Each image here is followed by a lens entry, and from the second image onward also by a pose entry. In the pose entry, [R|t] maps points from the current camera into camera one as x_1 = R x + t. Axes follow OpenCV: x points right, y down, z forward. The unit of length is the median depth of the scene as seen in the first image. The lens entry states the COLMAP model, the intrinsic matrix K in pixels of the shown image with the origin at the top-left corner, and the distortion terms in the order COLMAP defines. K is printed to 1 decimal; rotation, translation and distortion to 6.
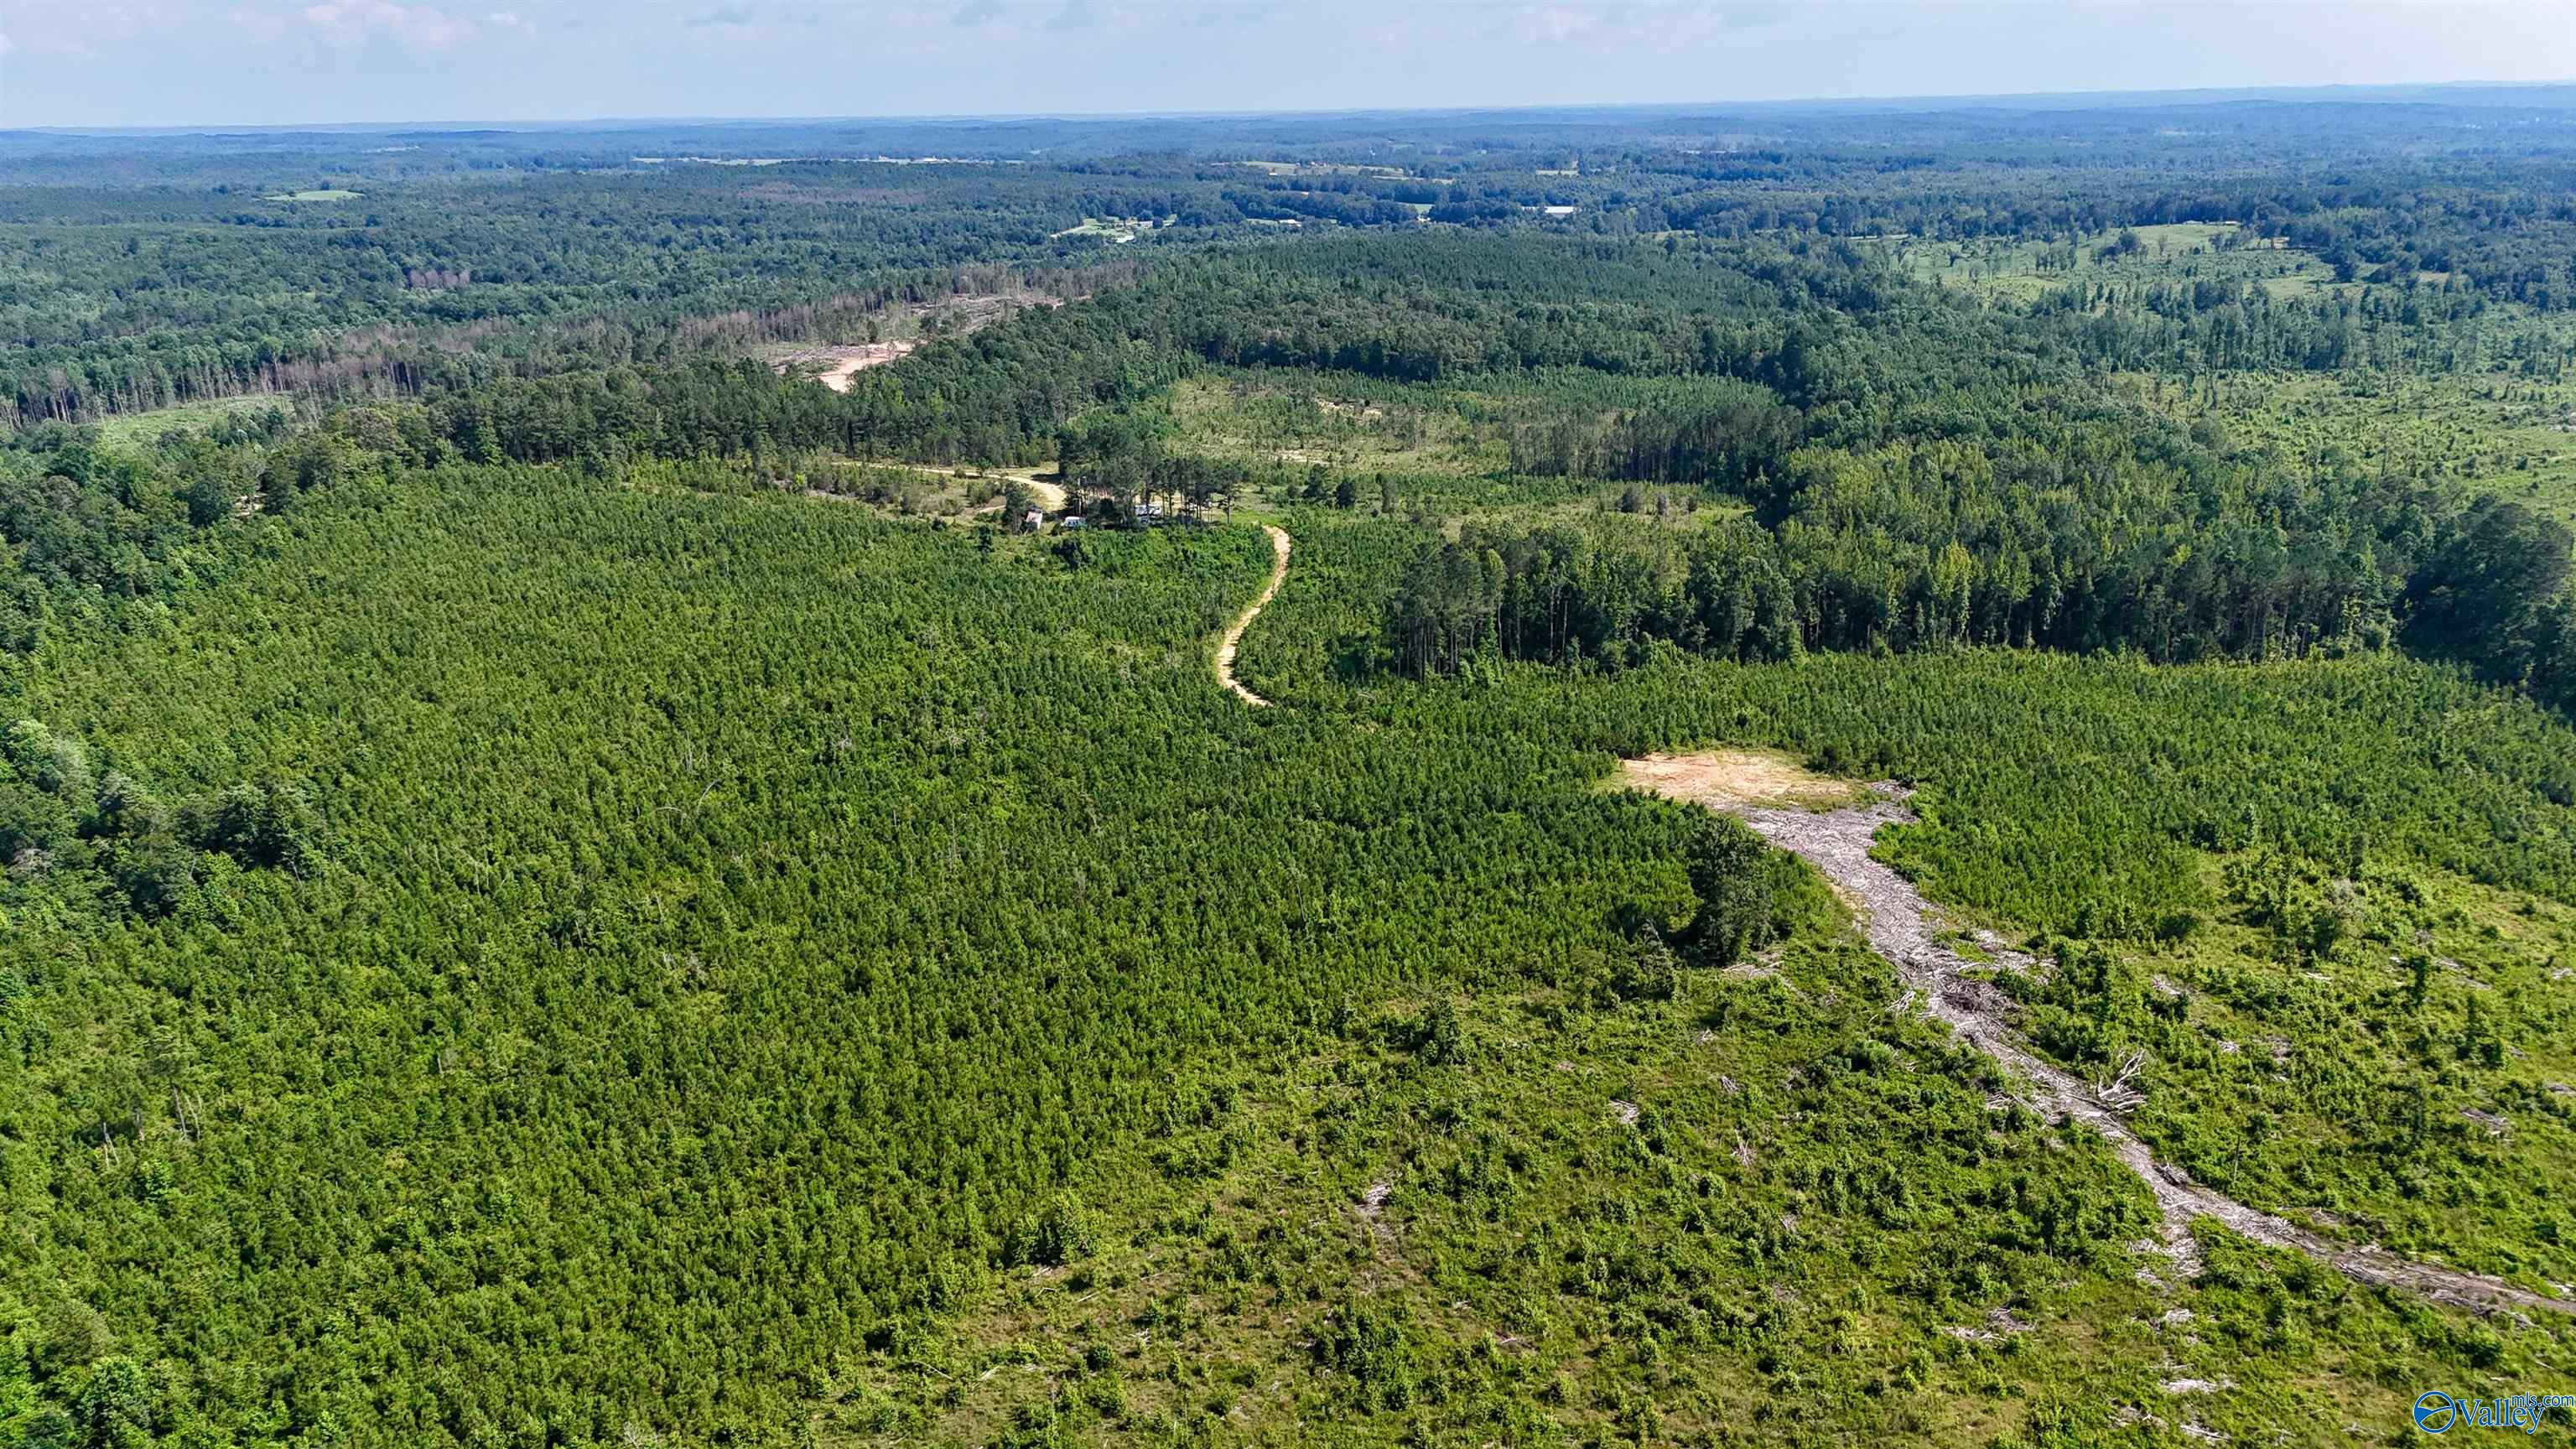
lens RADIAL K [[1888.6, 0, 1292.7], [0, 1888.6, 732.3], [0, 0, 1]] dist [0.082979, -0.084990]
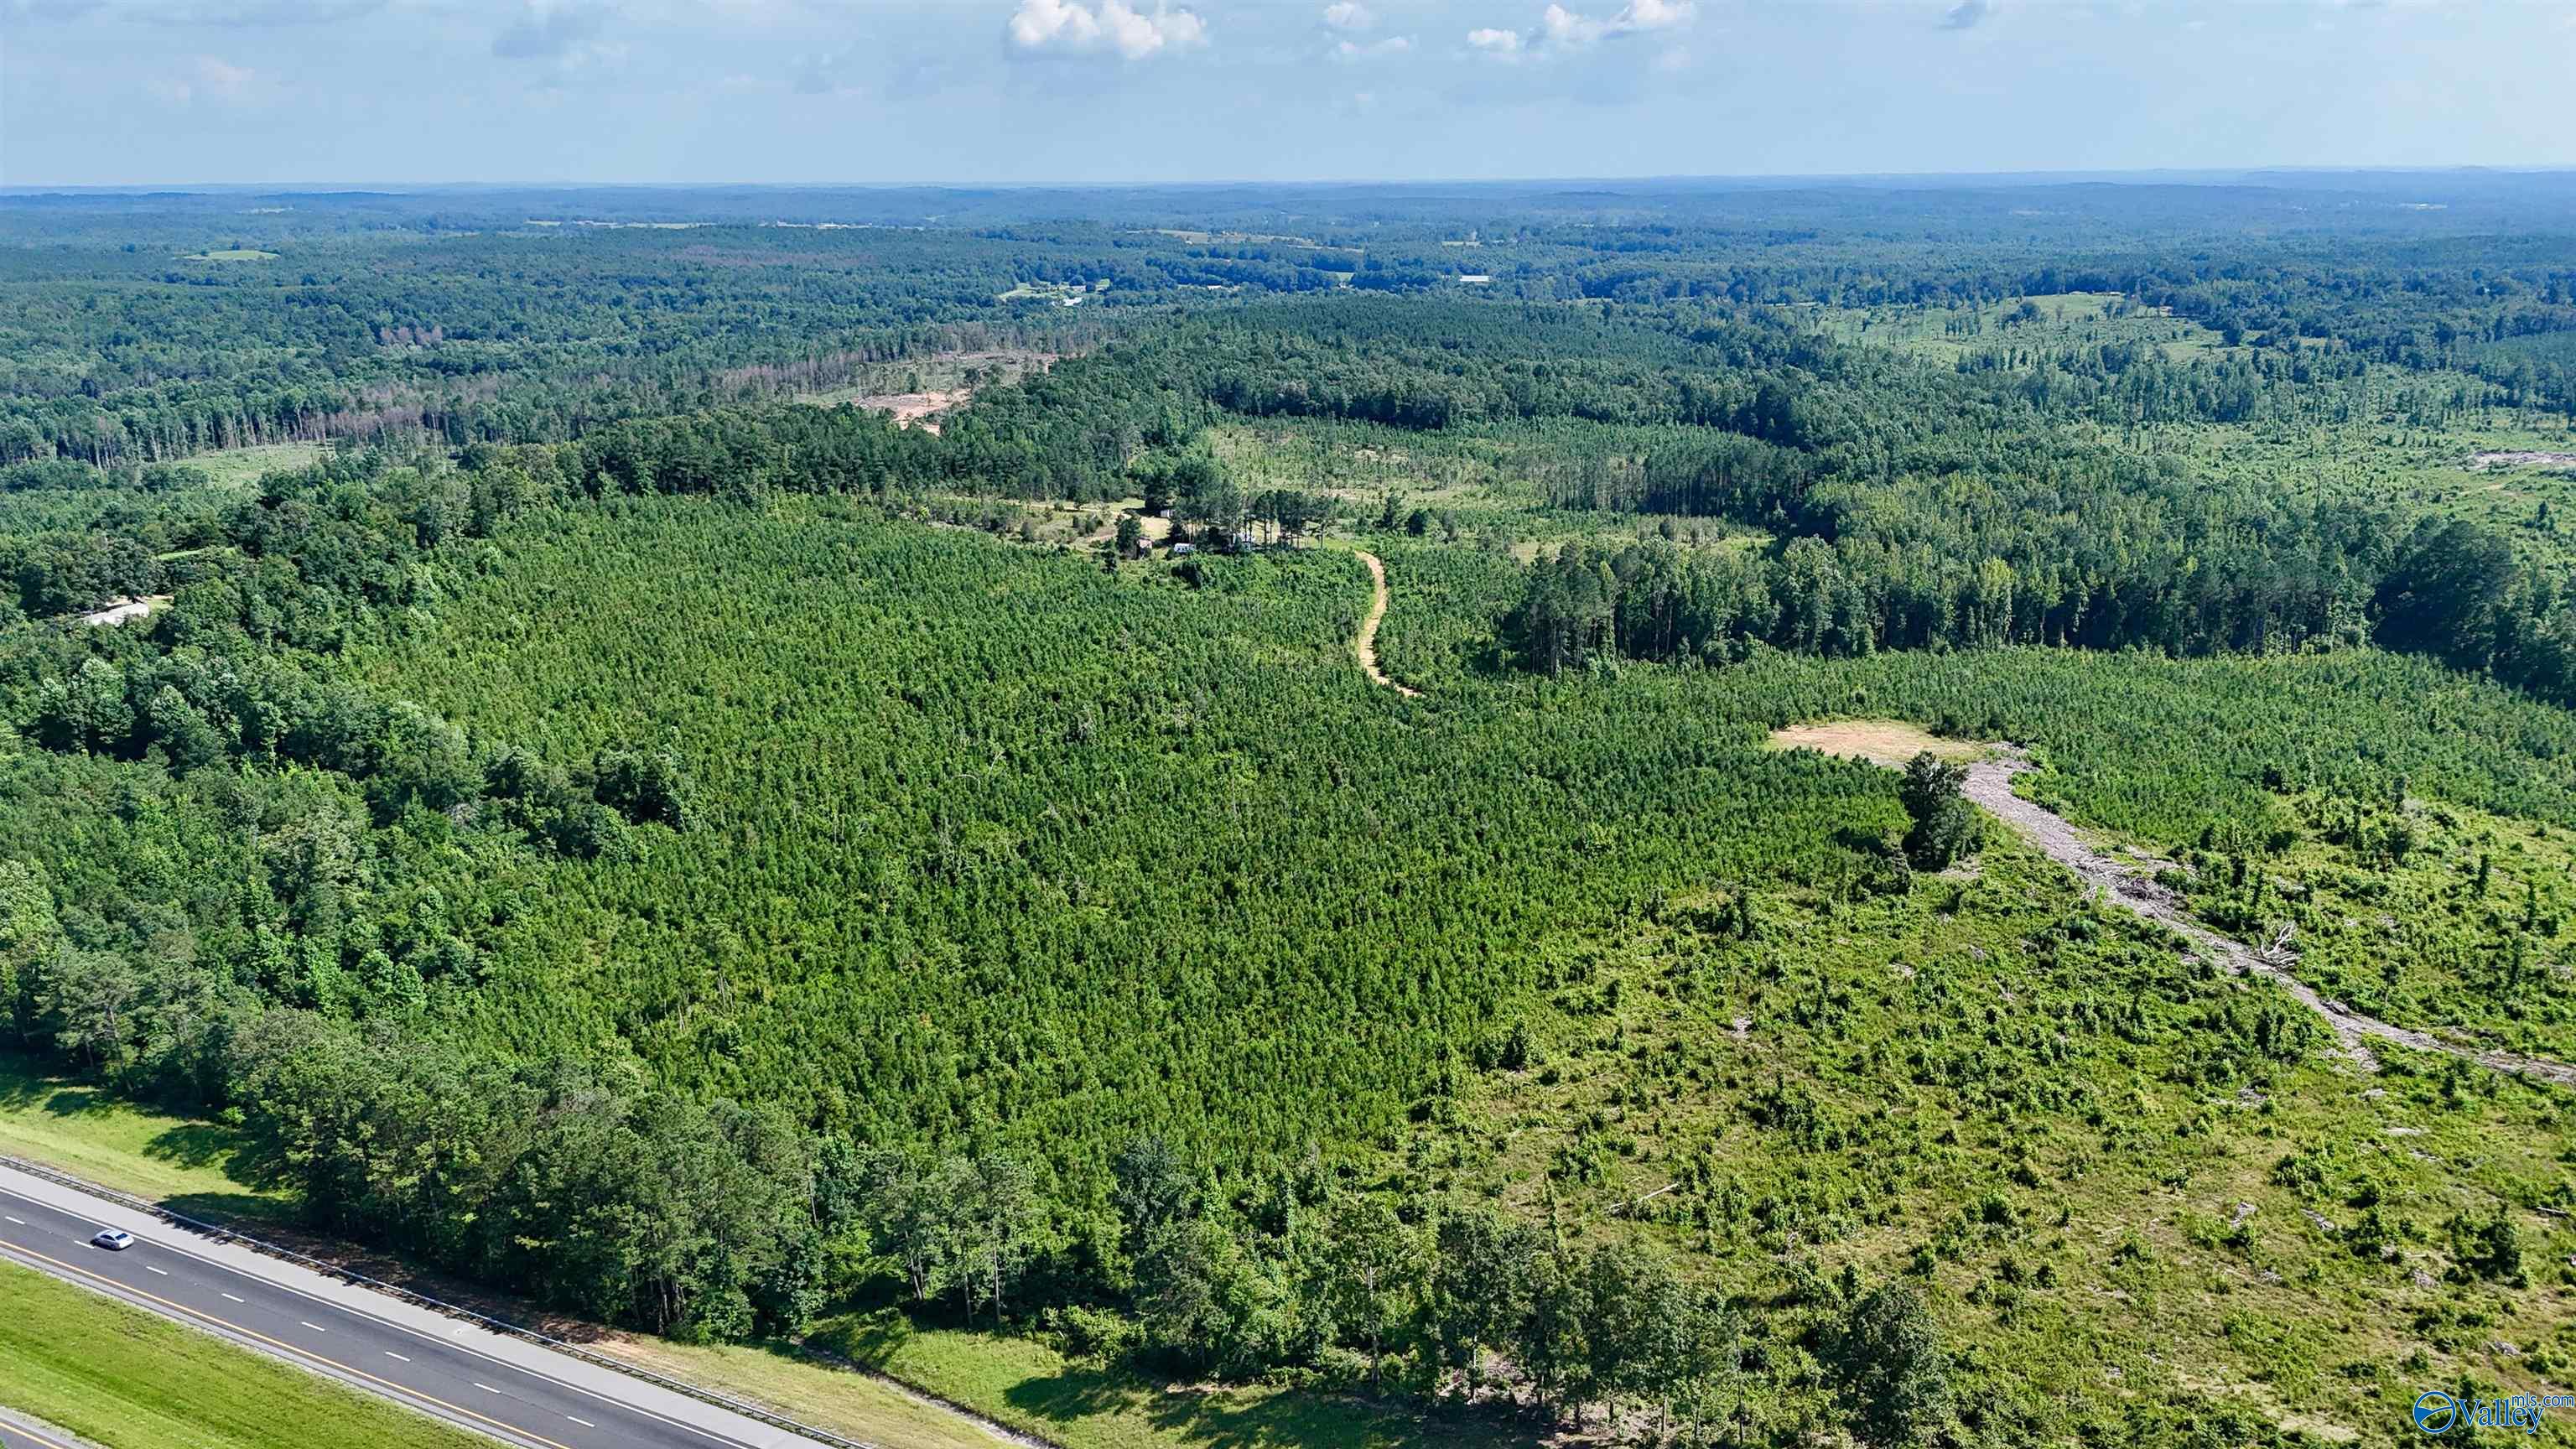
lens RADIAL K [[1888.6, 0, 1292.7], [0, 1888.6, 732.3], [0, 0, 1]] dist [0.082979, -0.084990]
pose [[0.997769, -0.009219, 0.066114, -0.156704], [0.011471, 0.999364, -0.033765, 0.041644], [-0.065761, 0.034448, 0.997241, -0.115511]]
